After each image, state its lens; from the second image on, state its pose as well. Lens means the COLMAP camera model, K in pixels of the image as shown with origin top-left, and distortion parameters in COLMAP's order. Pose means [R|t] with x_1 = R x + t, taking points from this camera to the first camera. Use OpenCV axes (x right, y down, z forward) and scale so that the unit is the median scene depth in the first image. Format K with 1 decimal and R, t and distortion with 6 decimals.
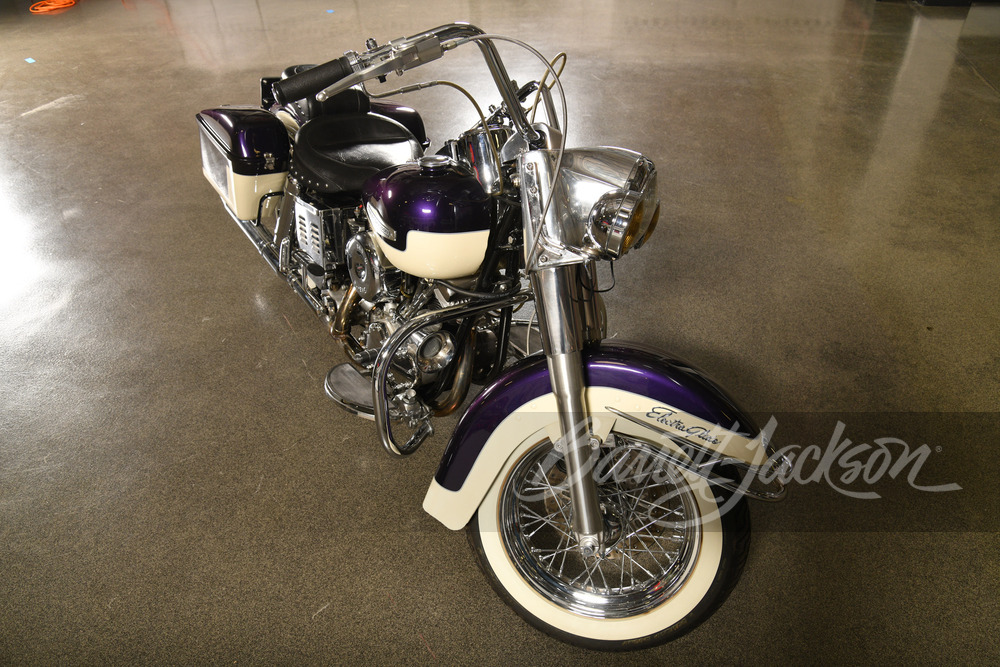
lens RADIAL K [[700.2, 0, 500.0], [0, 700.2, 333.5], [0, 0, 1]] dist [-0.072593, -0.001387]
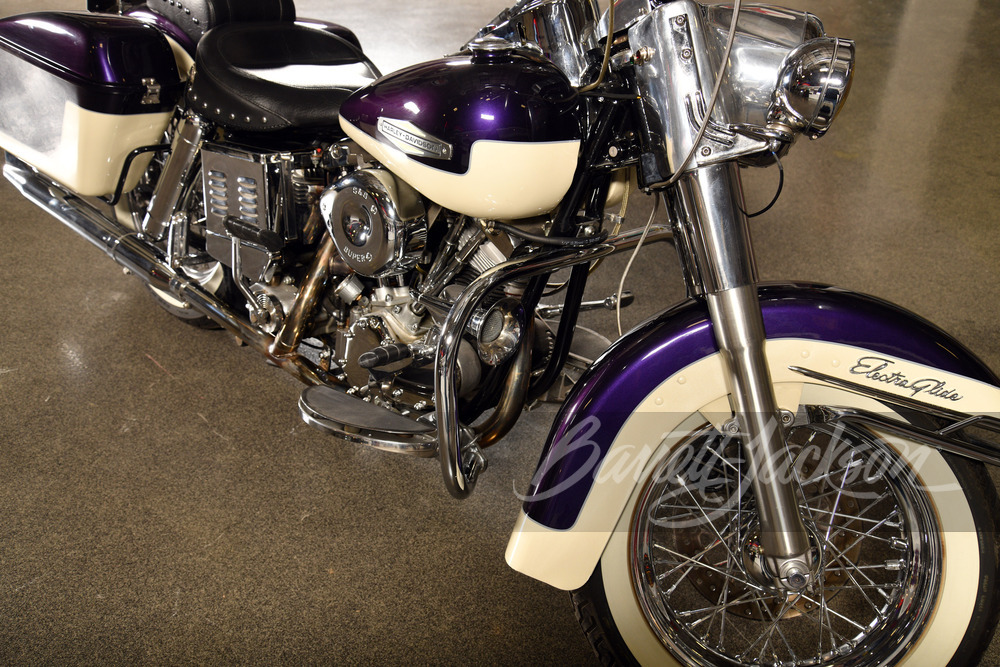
lens RADIAL K [[1035.9, 0, 500.0], [0, 1035.9, 333.5], [0, 0, 1]] dist [-0.002293, 0.364912]
pose [[0.977407, -0.072469, 0.198556, -0.273545], [0.094831, 0.989885, -0.105521, 0.125915], [-0.188900, 0.121966, 0.974393, 0.032446]]
